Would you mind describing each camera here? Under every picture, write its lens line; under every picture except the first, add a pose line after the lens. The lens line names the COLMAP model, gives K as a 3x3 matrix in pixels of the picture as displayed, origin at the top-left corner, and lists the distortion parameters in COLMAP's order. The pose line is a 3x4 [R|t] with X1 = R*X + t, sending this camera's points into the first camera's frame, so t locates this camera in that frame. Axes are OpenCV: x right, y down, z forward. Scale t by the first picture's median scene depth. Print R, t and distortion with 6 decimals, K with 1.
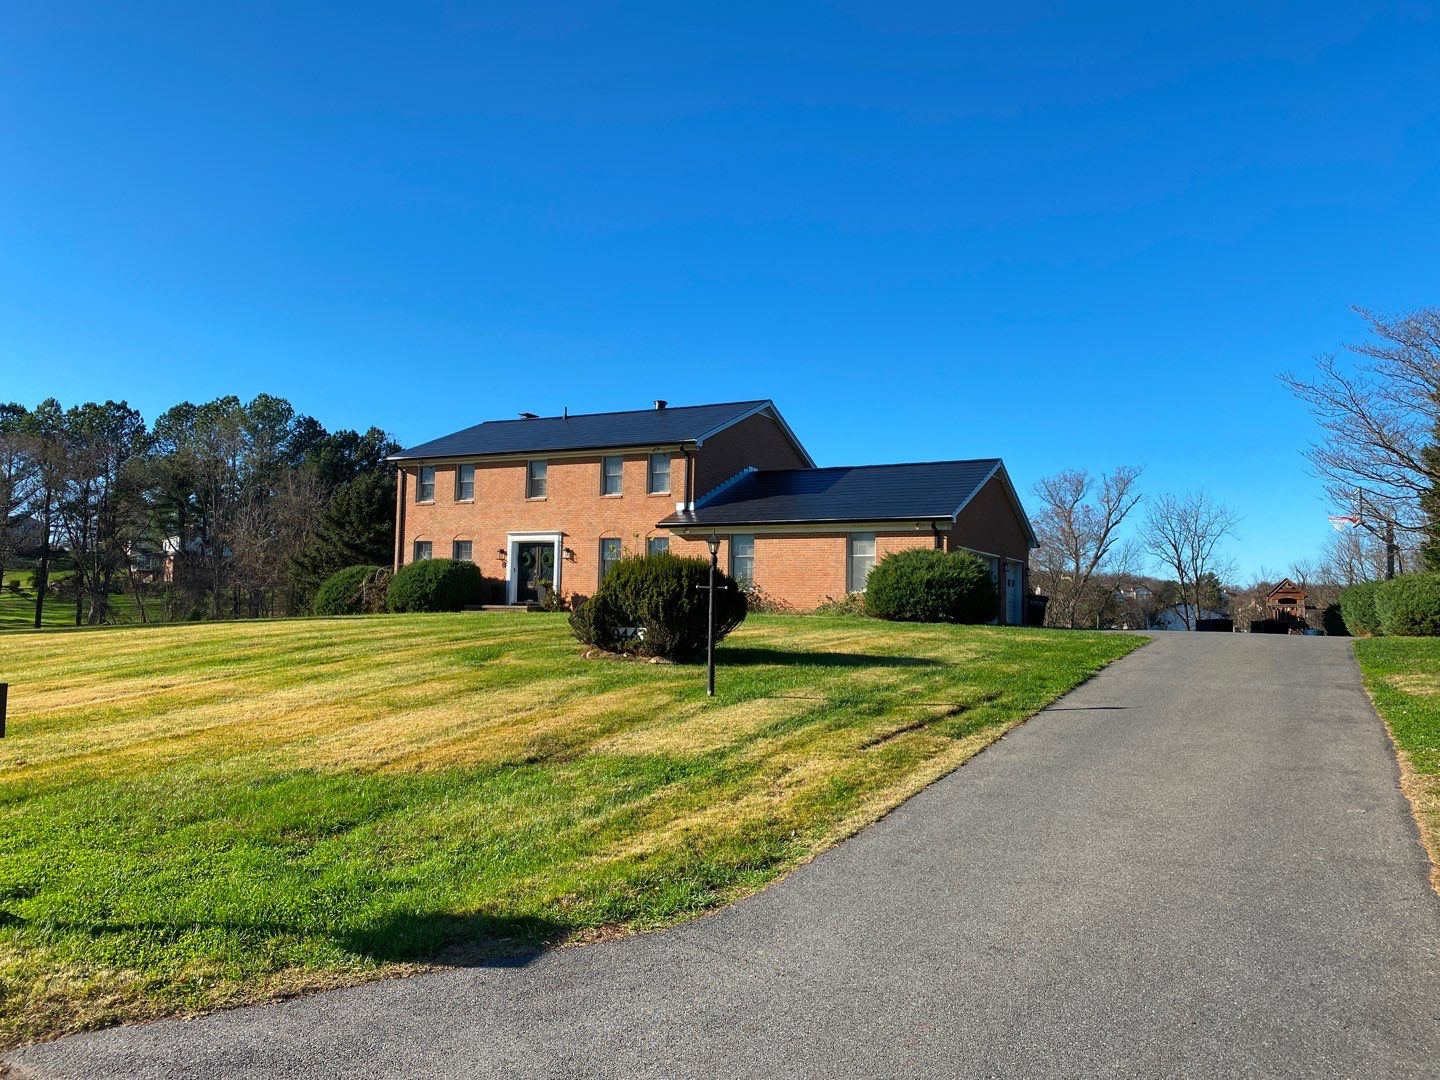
lens RADIAL K [[1120.7, 0, 710.2], [0, 1120.7, 528.2], [0, 0, 1]] dist [0.071949, -0.120794]
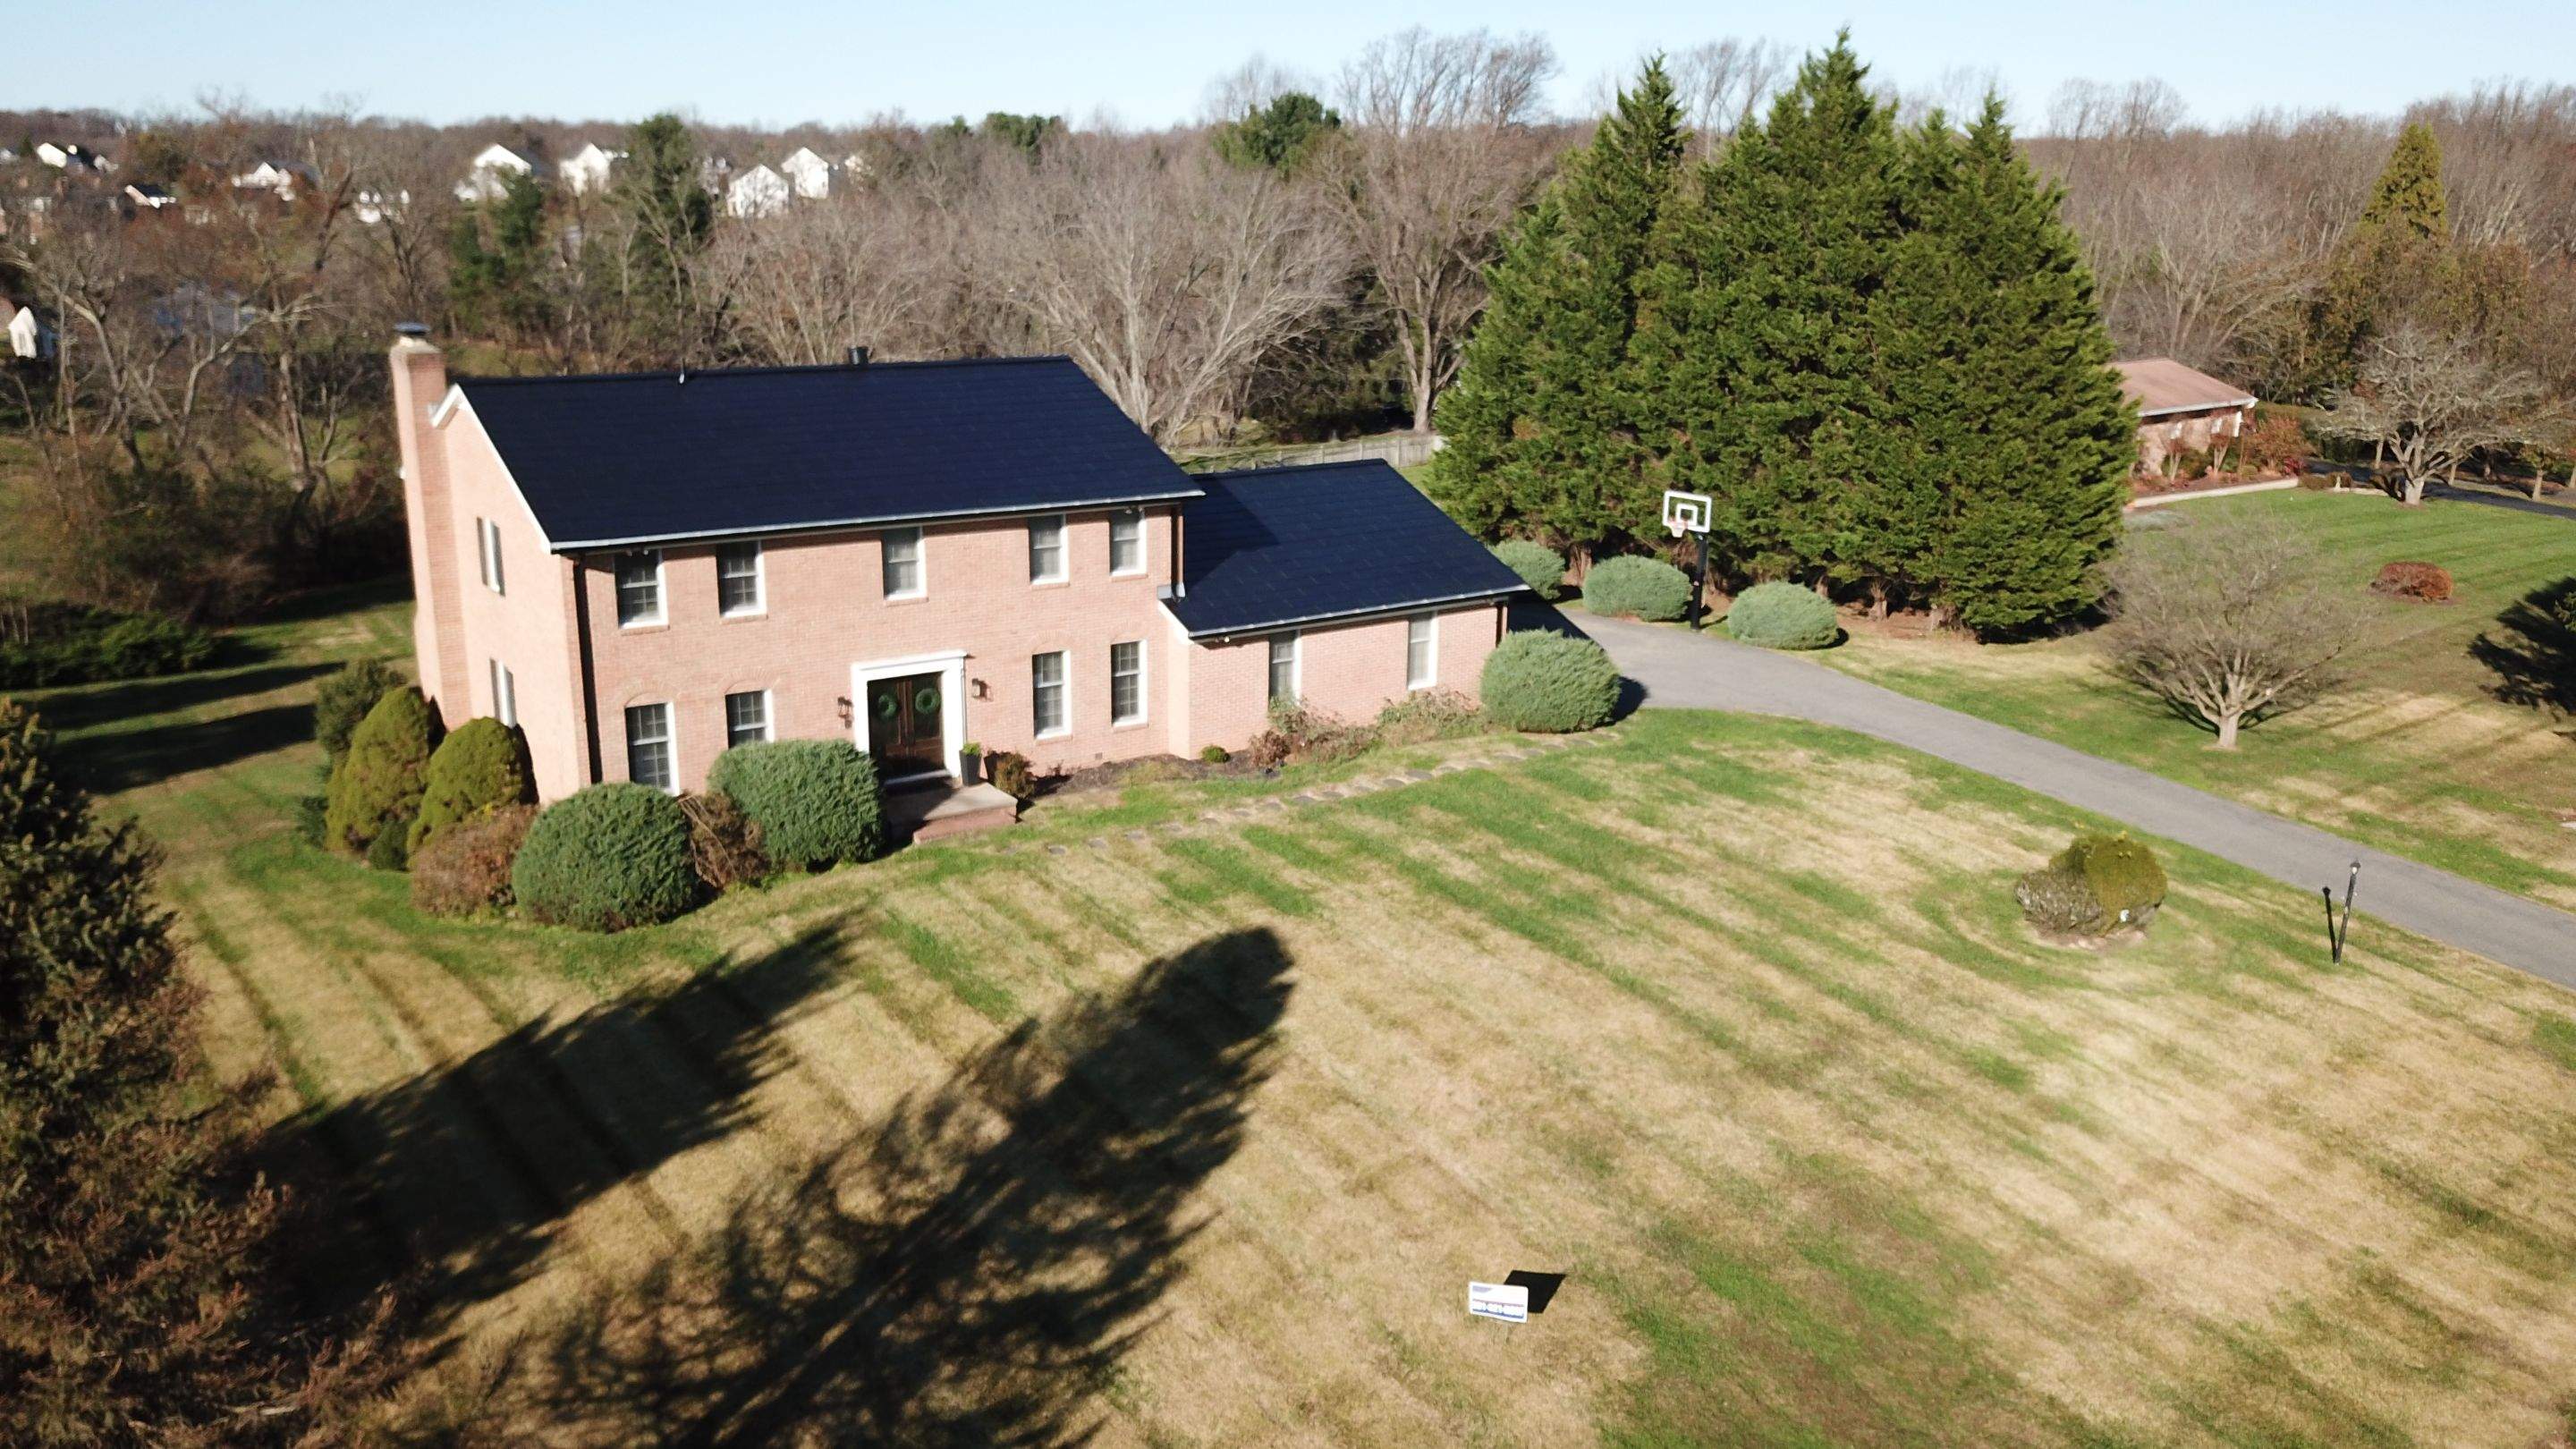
lens RADIAL K [[1955.0, 0, 1228.6], [0, 1955.0, 751.4], [0, 0, 1]] dist [0.002565, -0.000044]
pose [[0.459617, -0.257332, 0.850019, -0.907001], [-0.068459, 0.943989, 0.322797, -0.273063], [-0.885475, -0.206554, 0.416257, 0.443068]]
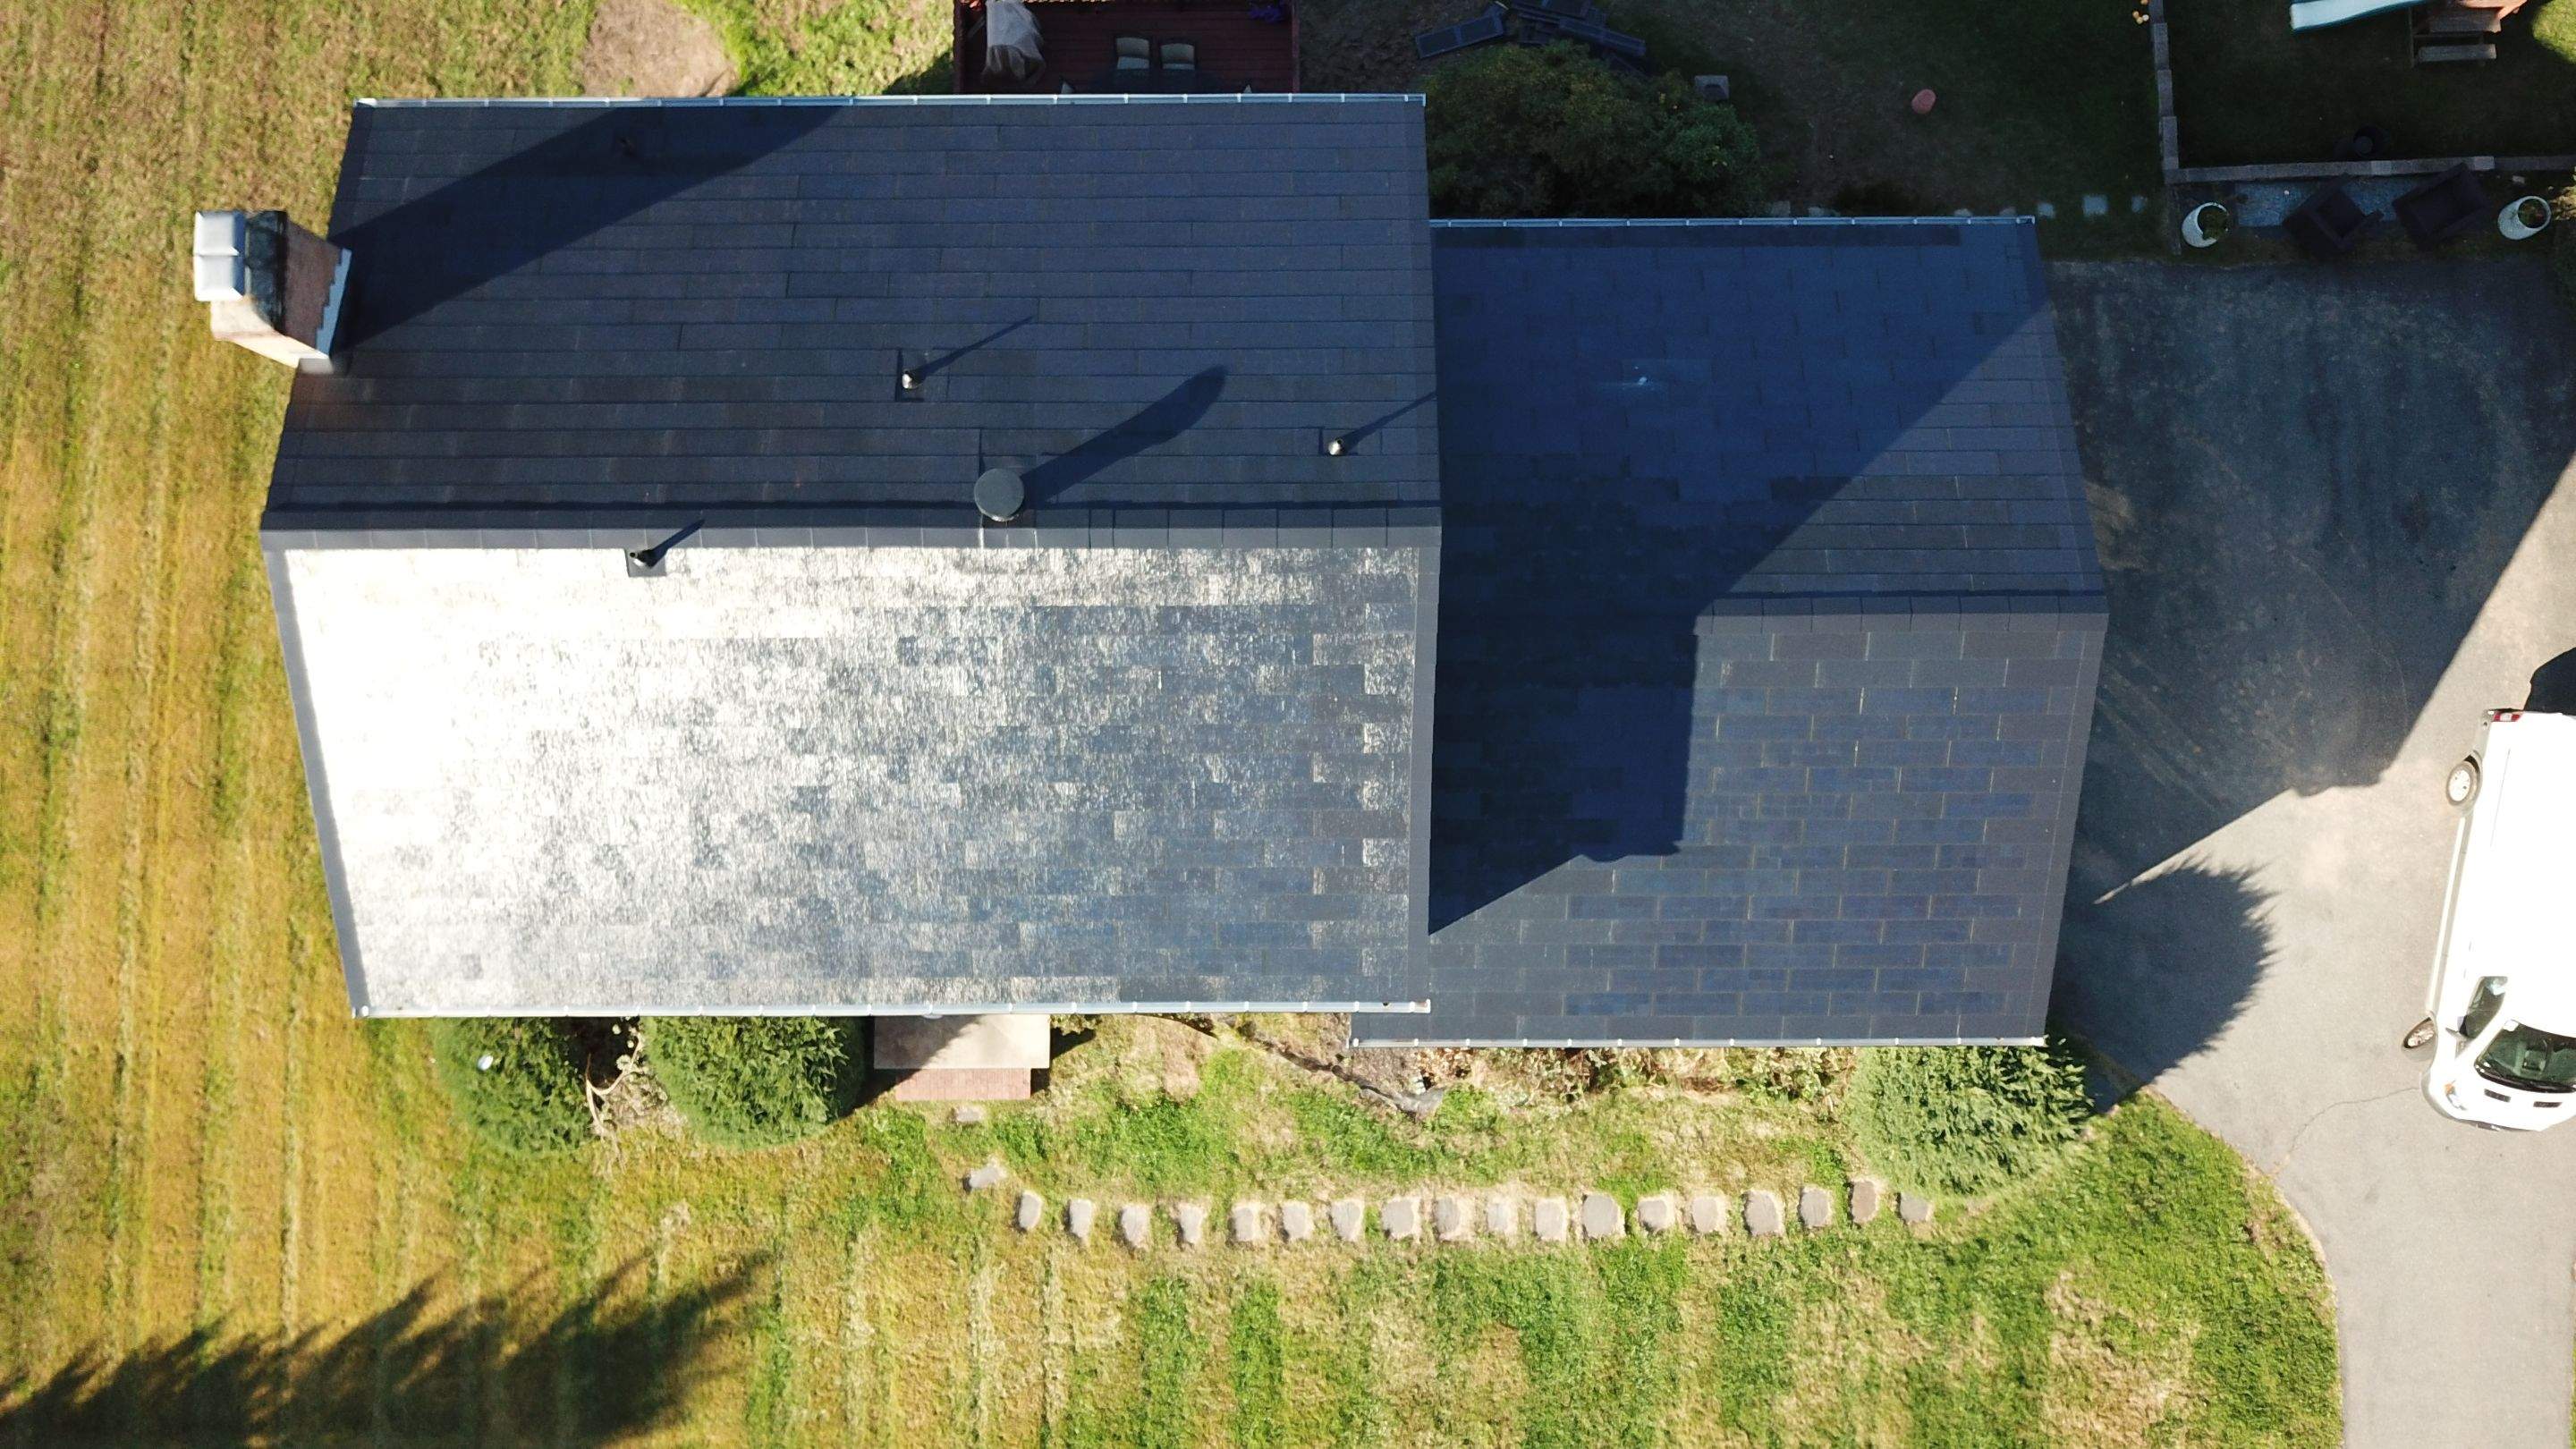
lens RADIAL K [[2001.3, 0, 1248.5], [0, 2001.3, 734.3], [0, 0, 1]] dist [-0.004672, 0.011907]
pose [[0.875192, -0.483516, -0.015818, -0.011772], [-0.005207, -0.042109, 0.999099, -0.688351], [-0.483747, -0.874322, -0.039371, 1.029361]]
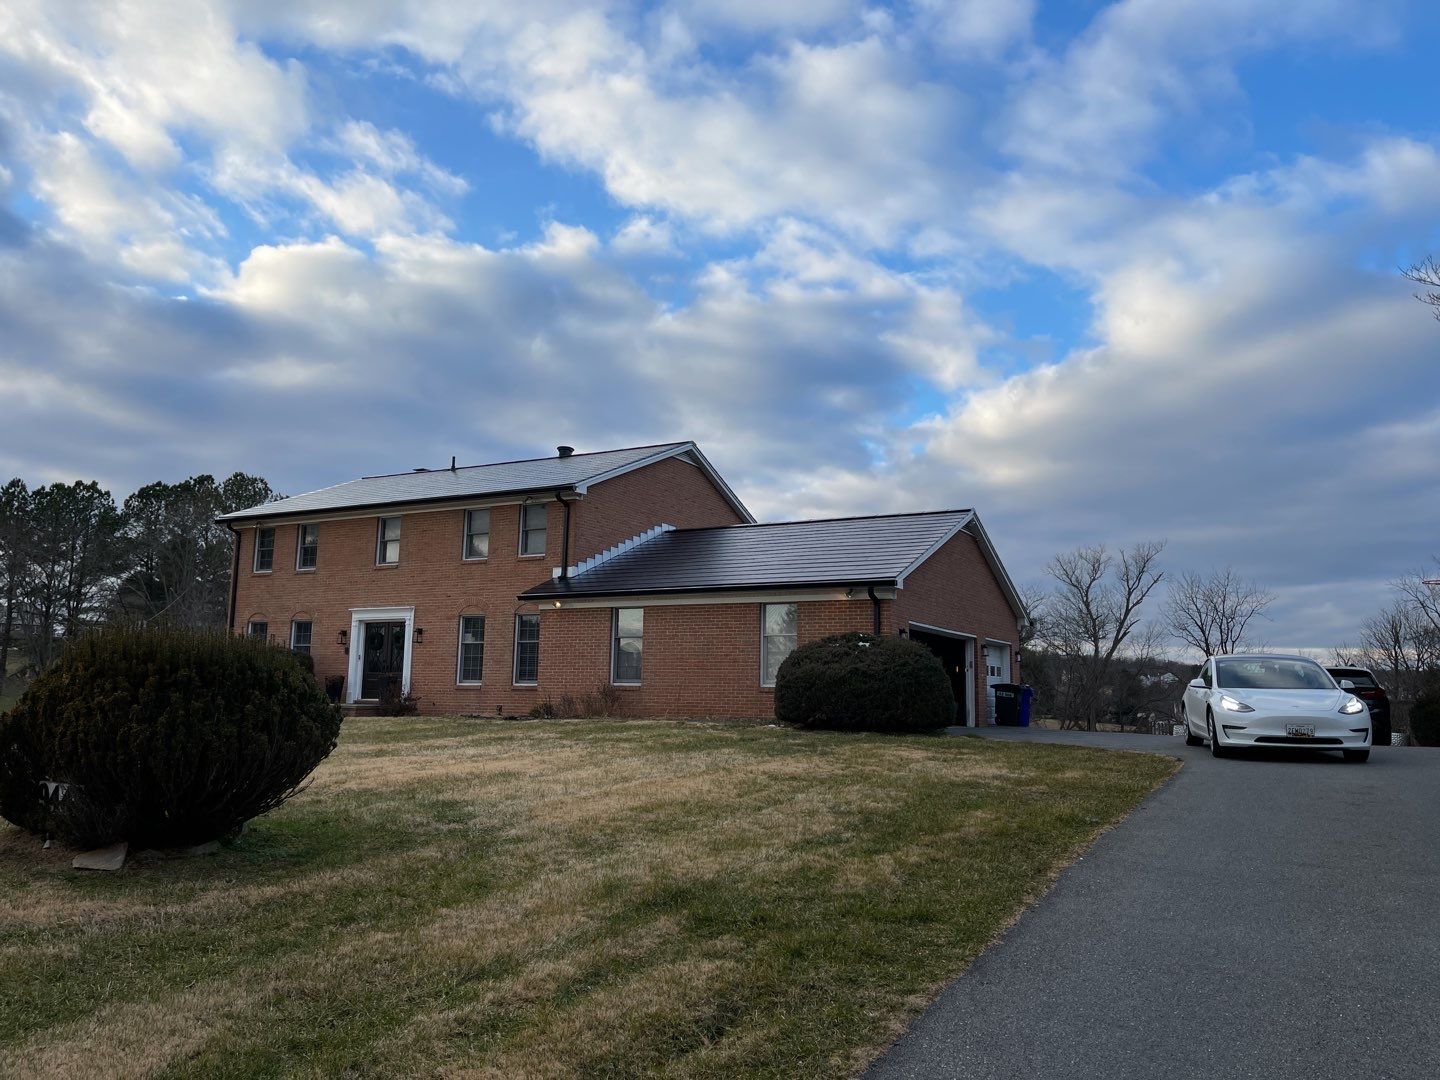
lens RADIAL K [[1108.3, 0, 726.8], [0, 1108.3, 526.9], [0, 0, 1]] dist [0.067805, -0.096208]
pose [[0.999952, -0.005044, -0.008432, 0.088135], [0.004372, 0.996958, -0.077813, 0.008264], [0.008798, 0.077772, 0.996932, 0.223369]]
